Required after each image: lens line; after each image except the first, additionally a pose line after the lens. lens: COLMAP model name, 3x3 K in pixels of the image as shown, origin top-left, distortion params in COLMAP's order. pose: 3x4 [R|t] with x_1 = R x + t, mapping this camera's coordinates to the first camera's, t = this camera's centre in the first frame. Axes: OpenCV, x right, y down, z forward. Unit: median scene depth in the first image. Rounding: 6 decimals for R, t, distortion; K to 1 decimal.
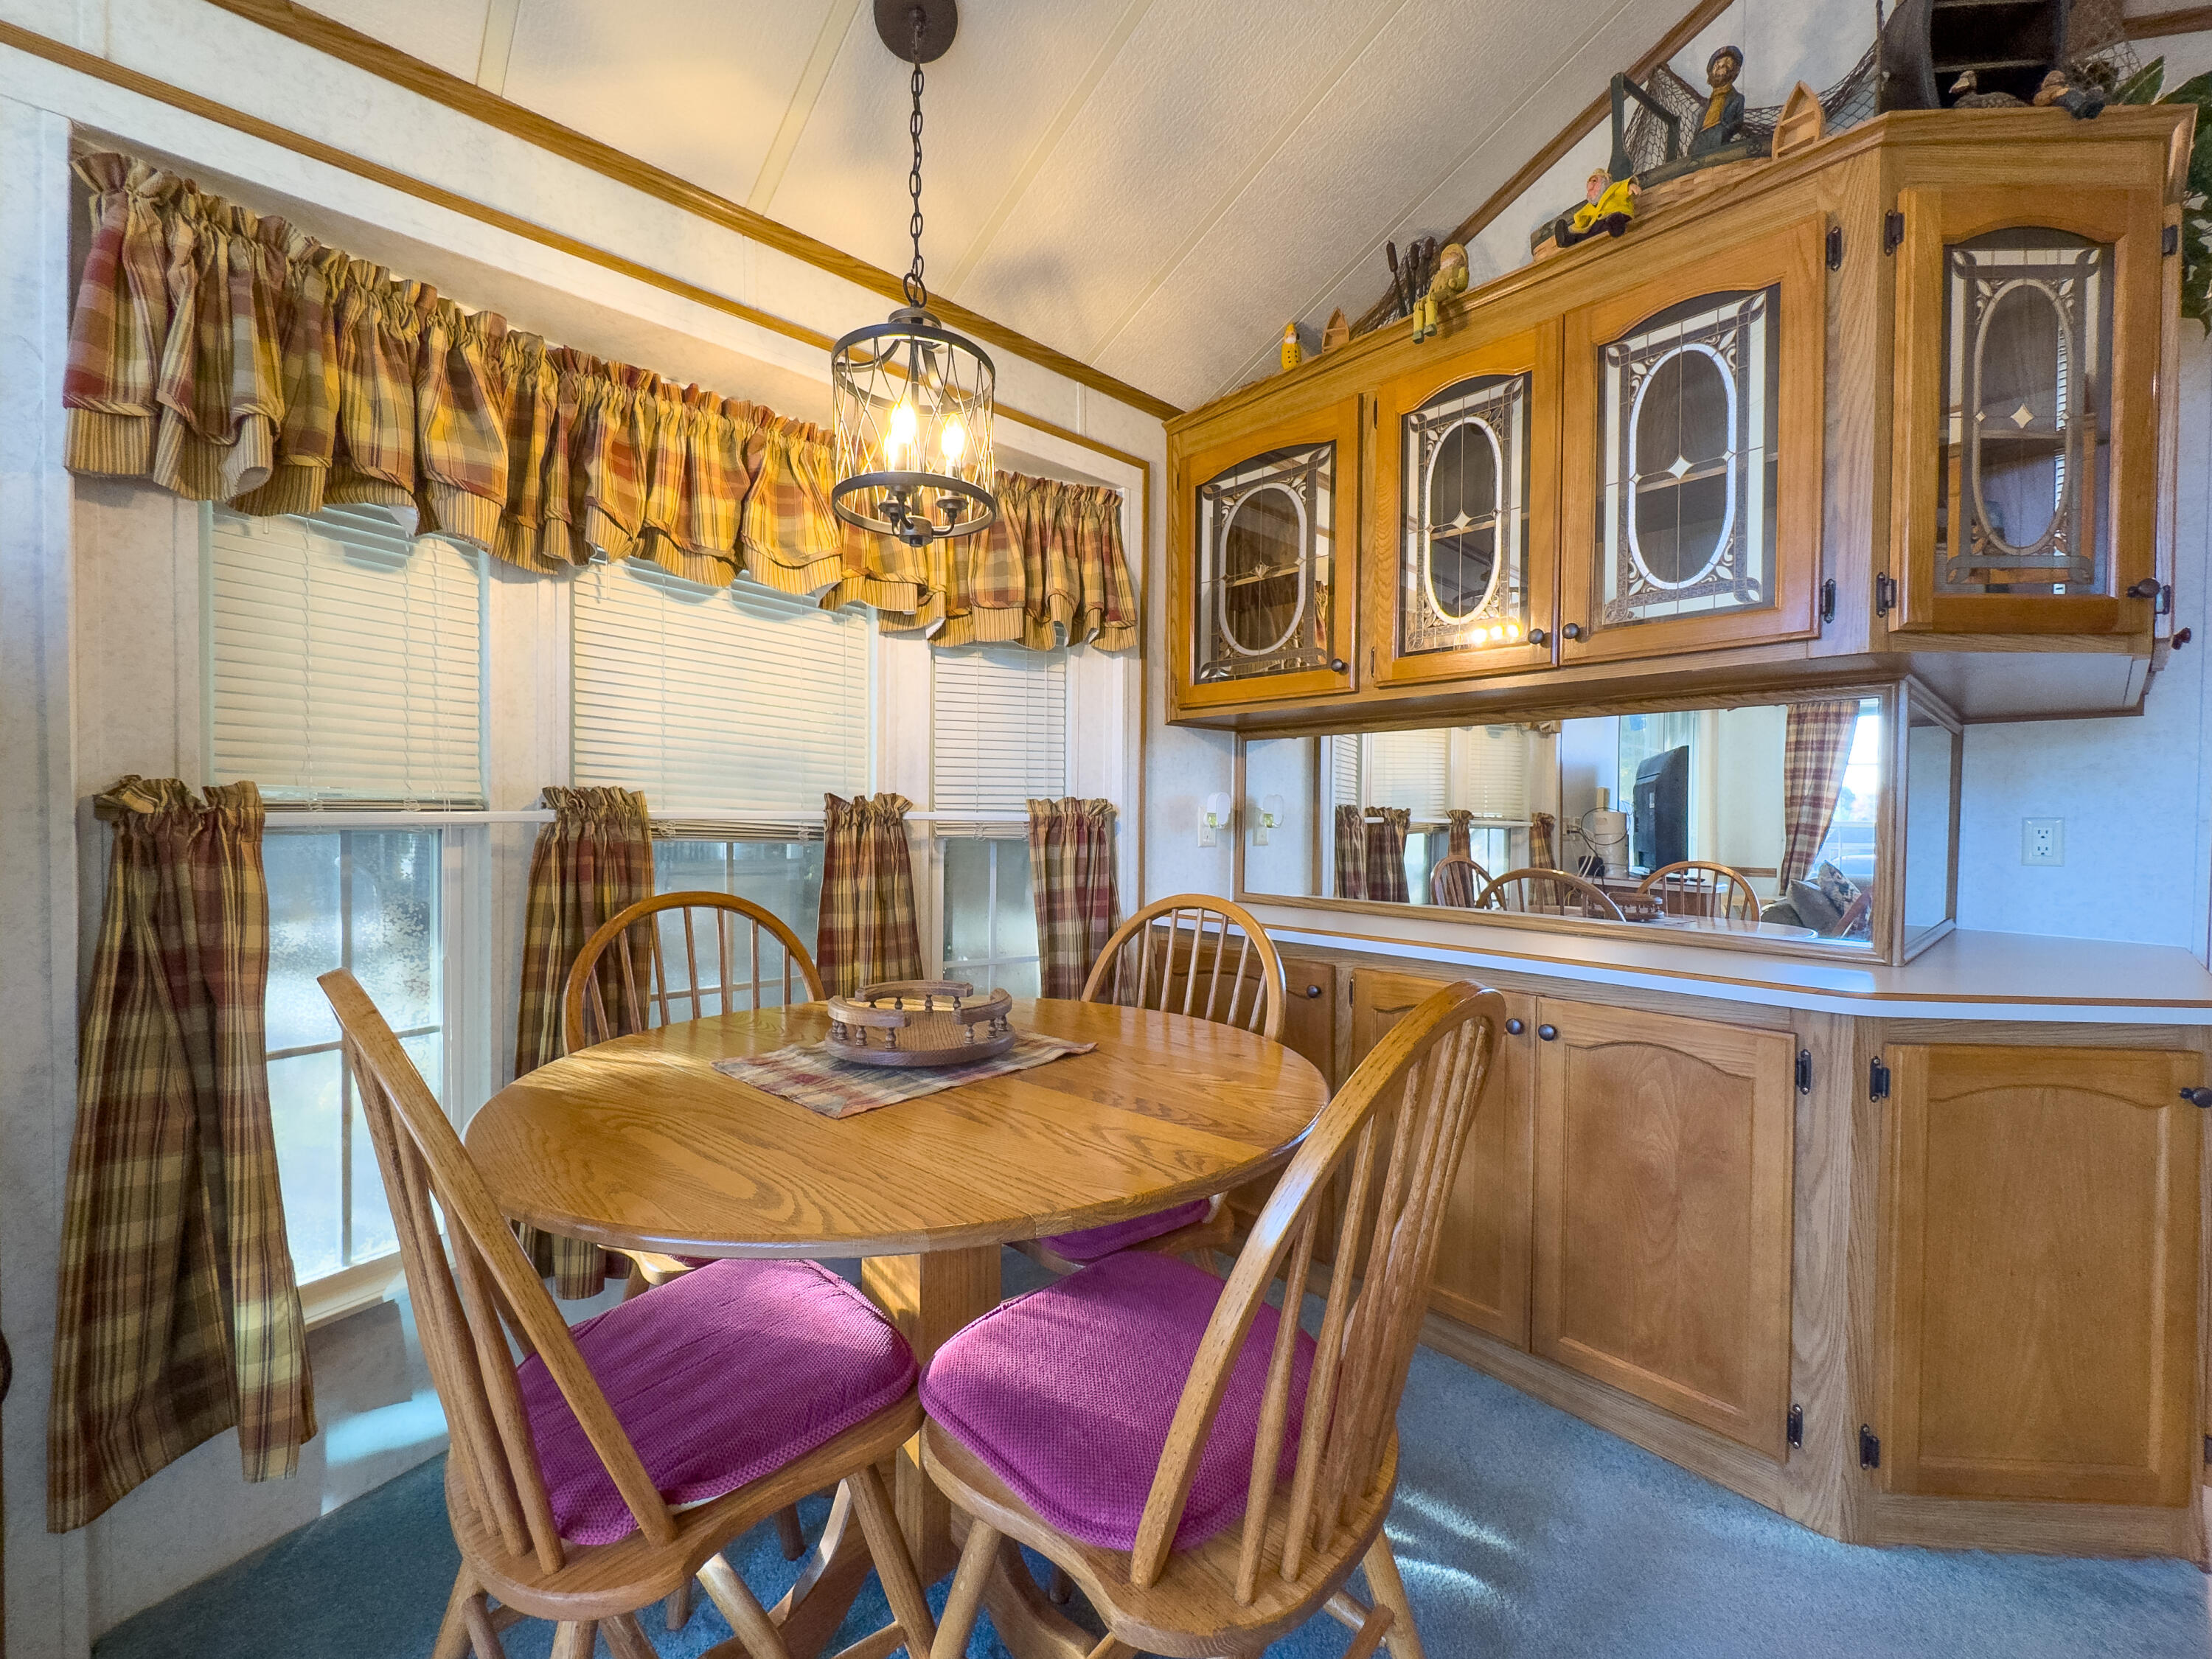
lens RADIAL K [[885.0, 0, 1112.2], [0, 885.0, 826.0], [0, 0, 1]] dist [-0.005960, 0.000647]
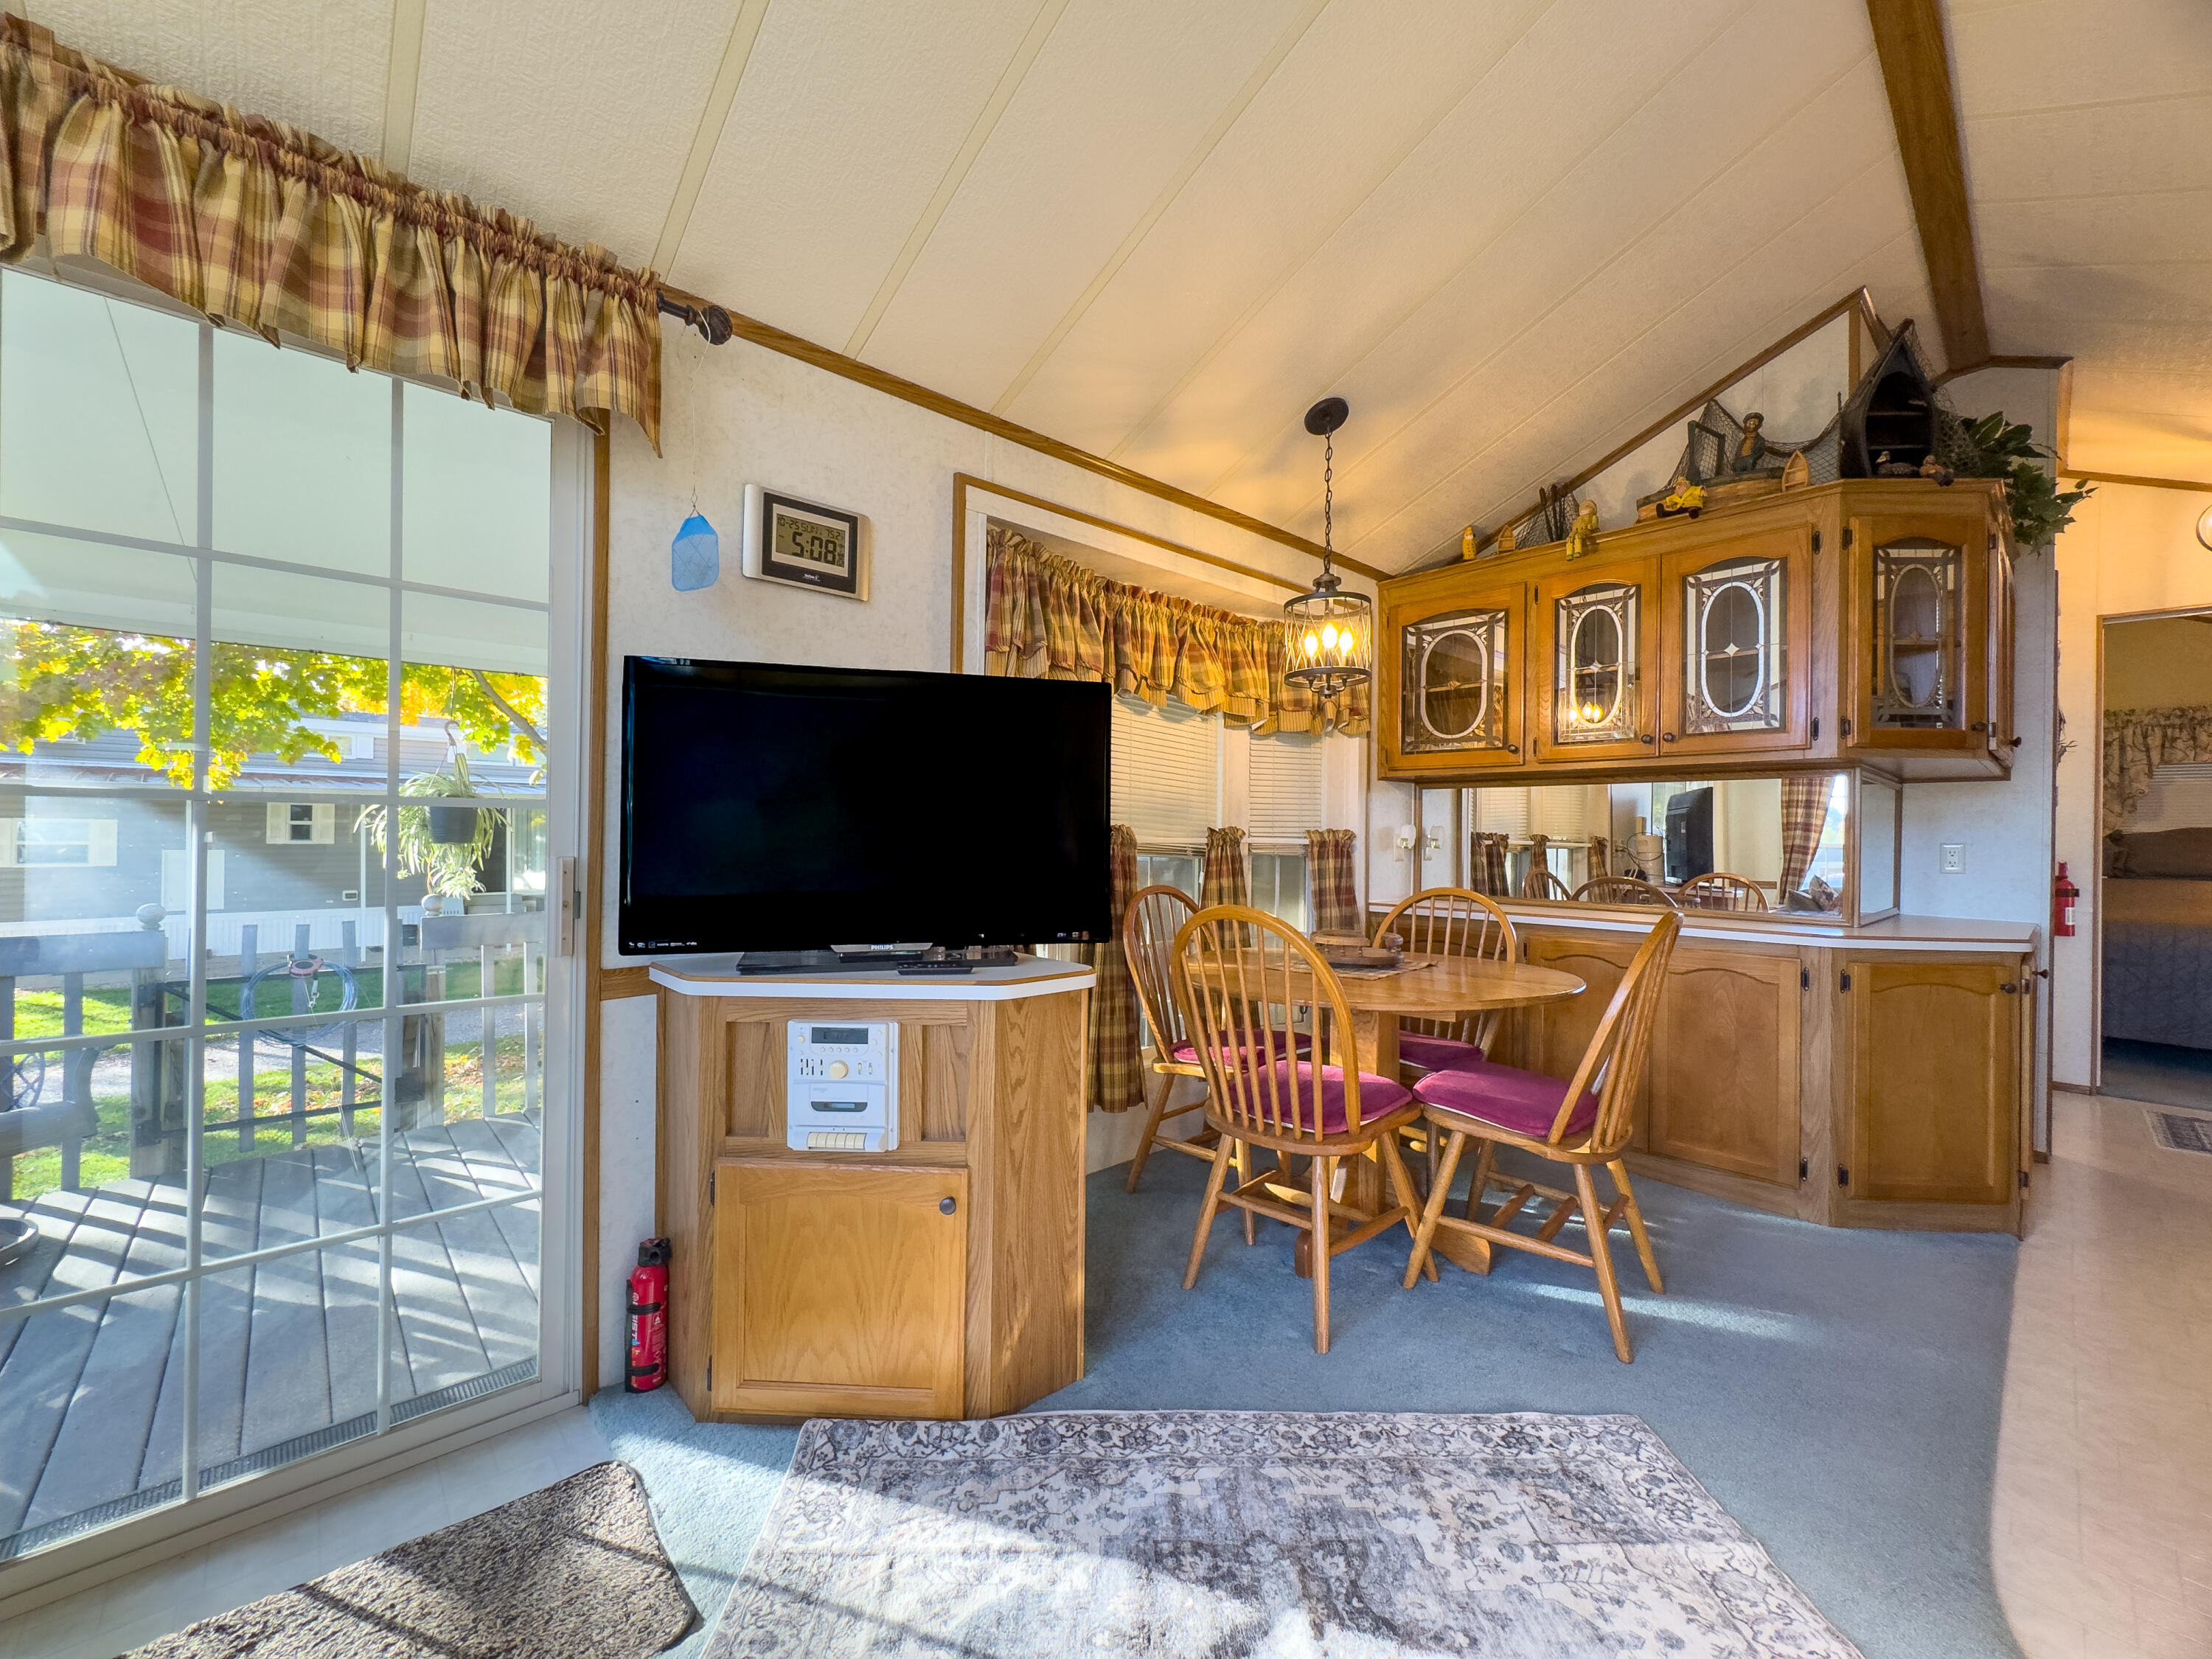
lens RADIAL K [[885.0, 0, 1096.9], [0, 885.0, 825.7], [0, 0, 1]] dist [-0.005960, 0.000647]
pose [[0.999993, 0.002574, -0.002814, -0.590591], [-0.002630, 0.999800, -0.019818, -0.007251], [0.002763, 0.019825, 0.999800, -0.728704]]
